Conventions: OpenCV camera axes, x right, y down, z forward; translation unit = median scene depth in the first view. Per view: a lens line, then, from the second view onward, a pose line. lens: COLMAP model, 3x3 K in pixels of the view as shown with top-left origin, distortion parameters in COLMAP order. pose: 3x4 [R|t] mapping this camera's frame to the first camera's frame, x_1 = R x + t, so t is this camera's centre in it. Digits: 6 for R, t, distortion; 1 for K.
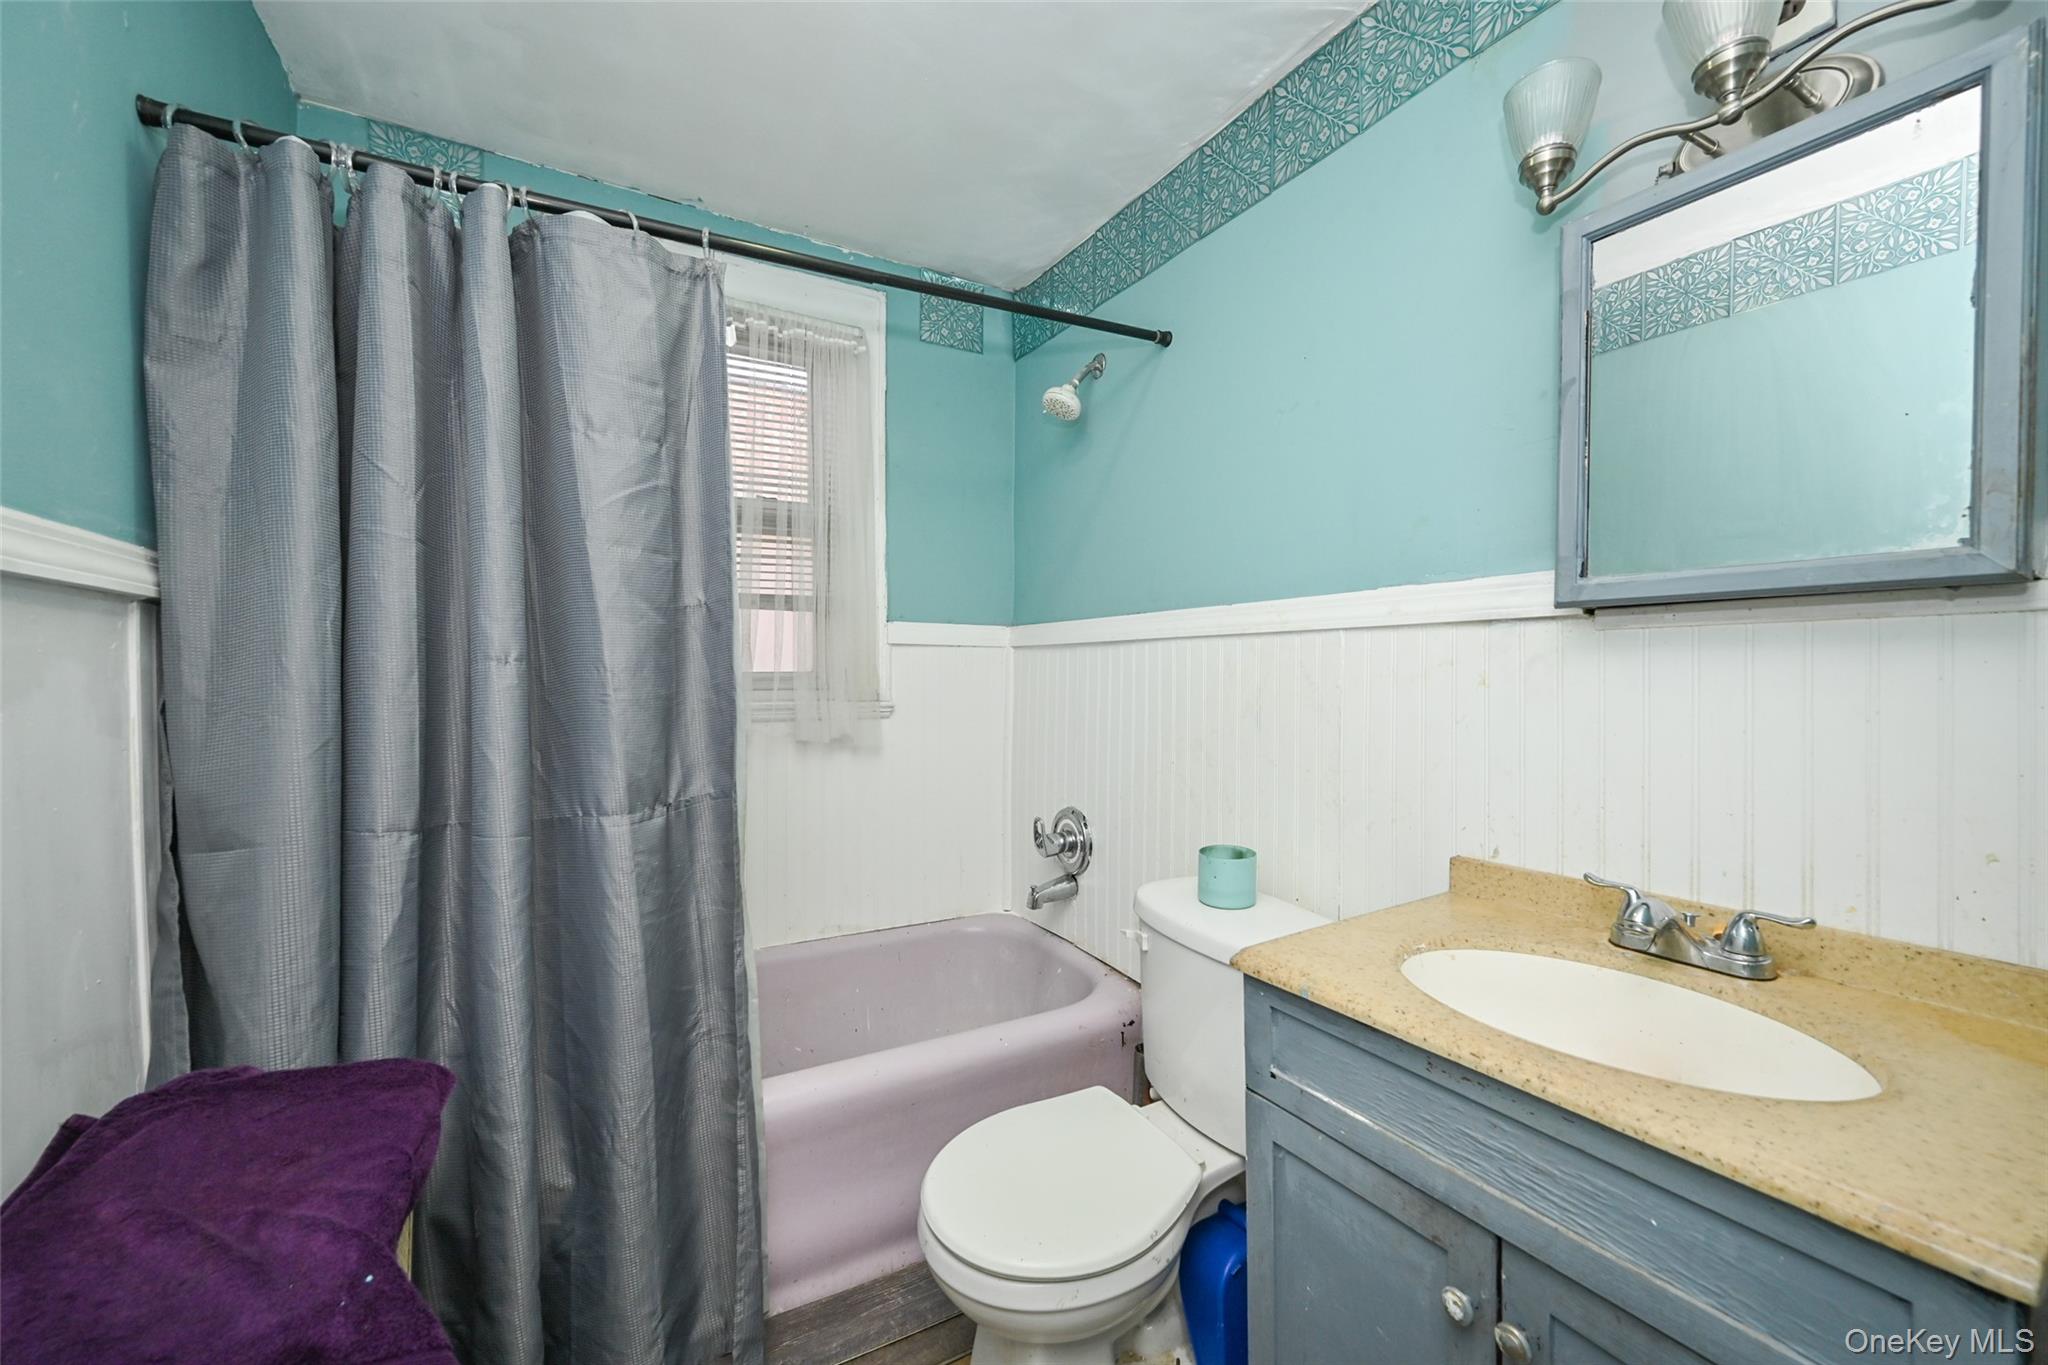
lens RADIAL K [[805.6, 0, 1026.2], [0, 805.6, 685.1], [0, 0, 1]] dist [-0.001701, -0.000122]
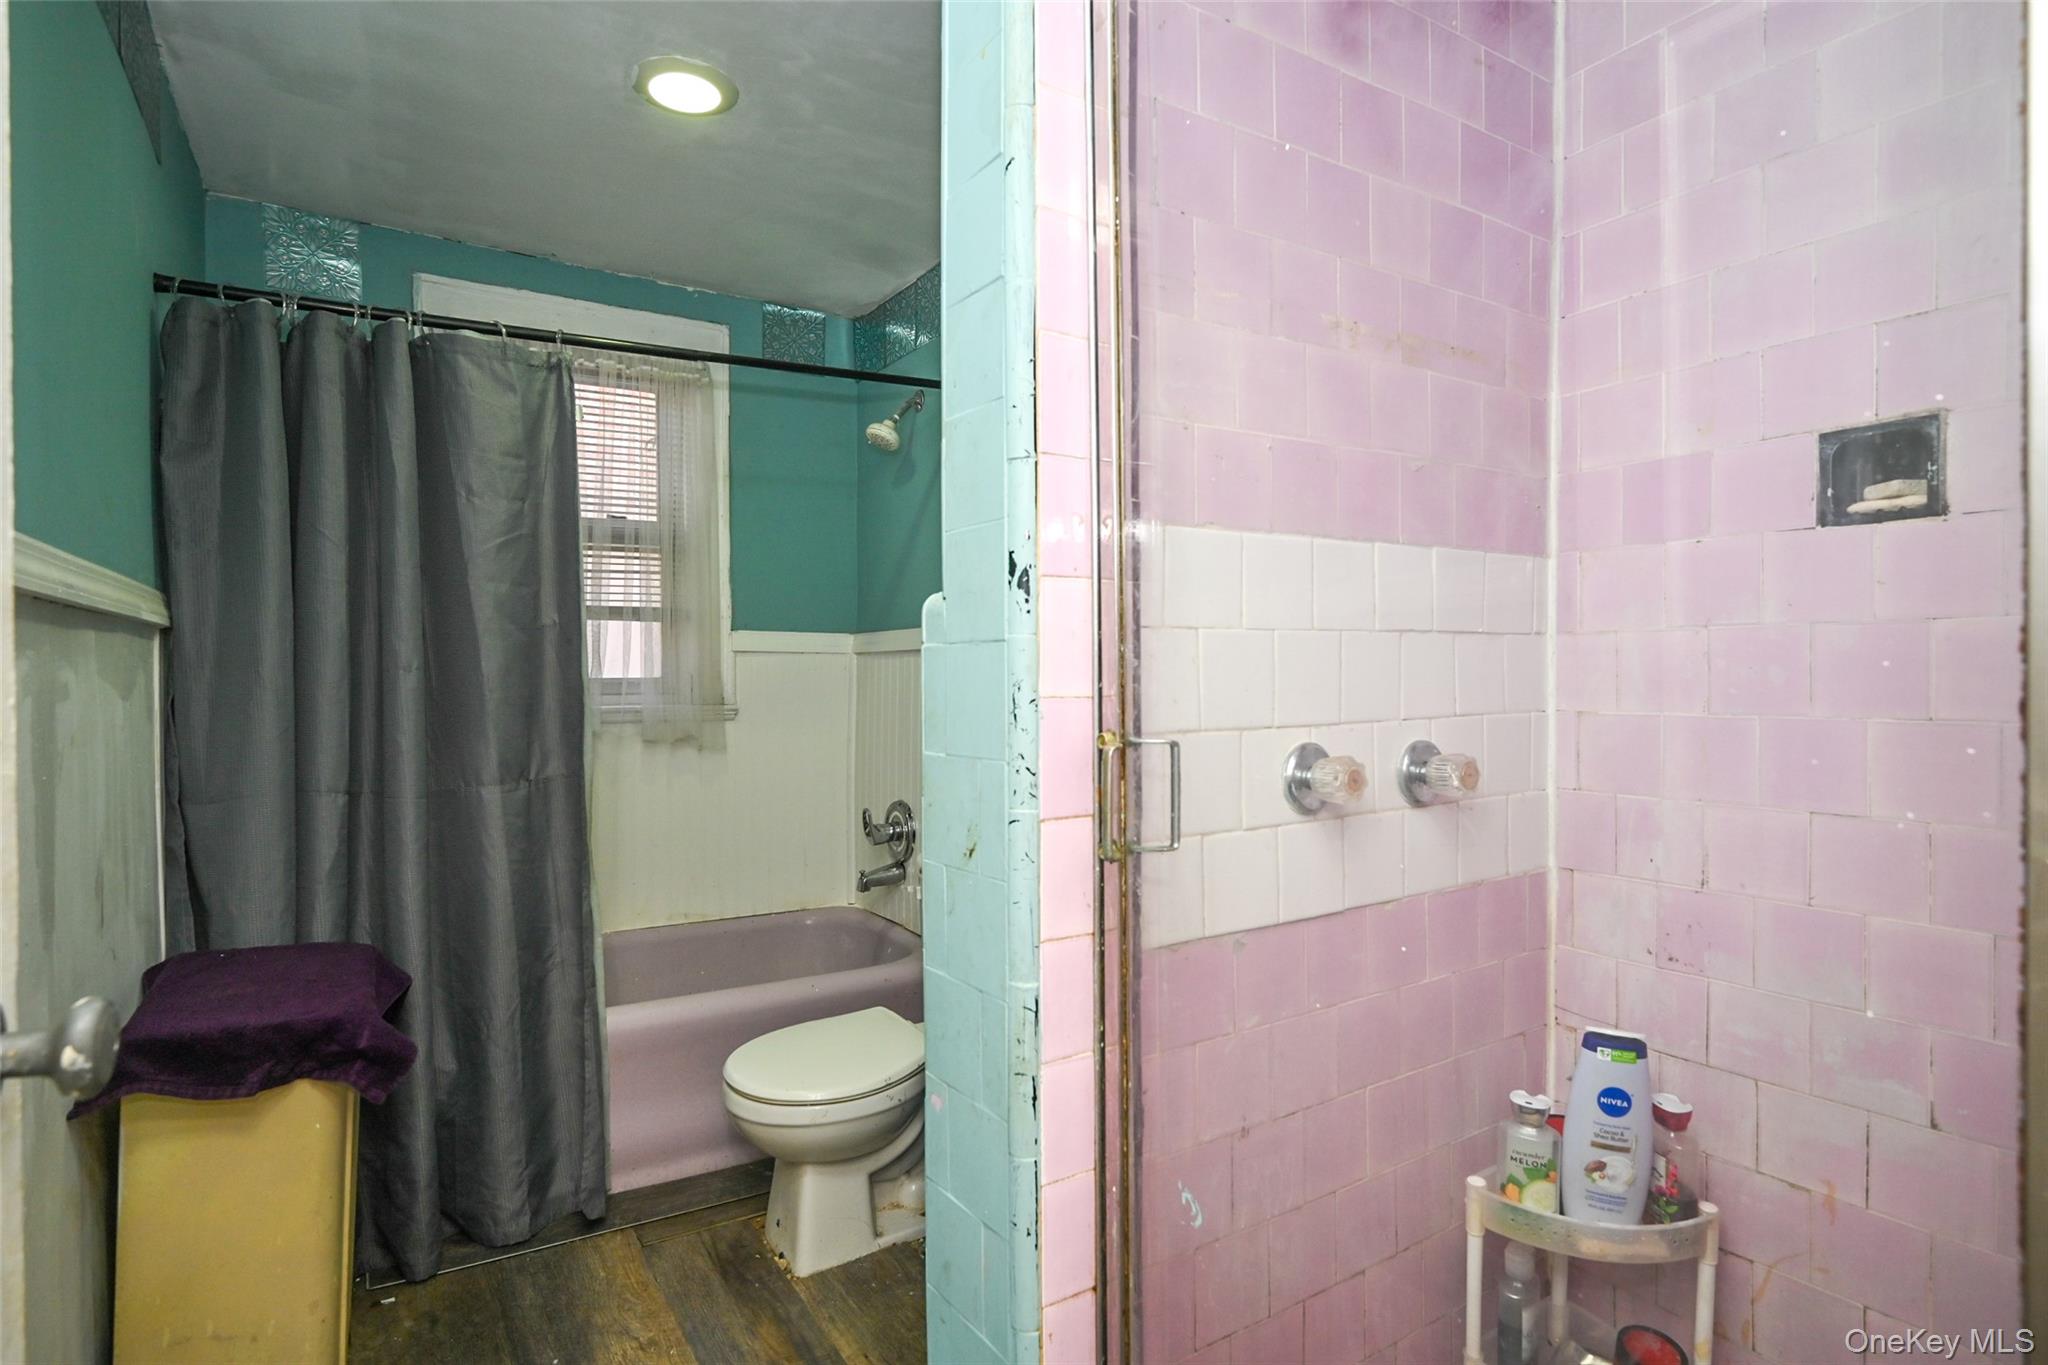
lens RADIAL K [[1041.9, 0, 1029.7], [0, 1041.9, 682.7], [0, 0, 1]] dist [0.005044, -0.017303]
pose [[0.998844, -0.005636, 0.047735, 0.267814], [0.006233, 0.999904, -0.012378, 0.017491], [-0.047661, 0.012661, 0.998783, -0.684872]]
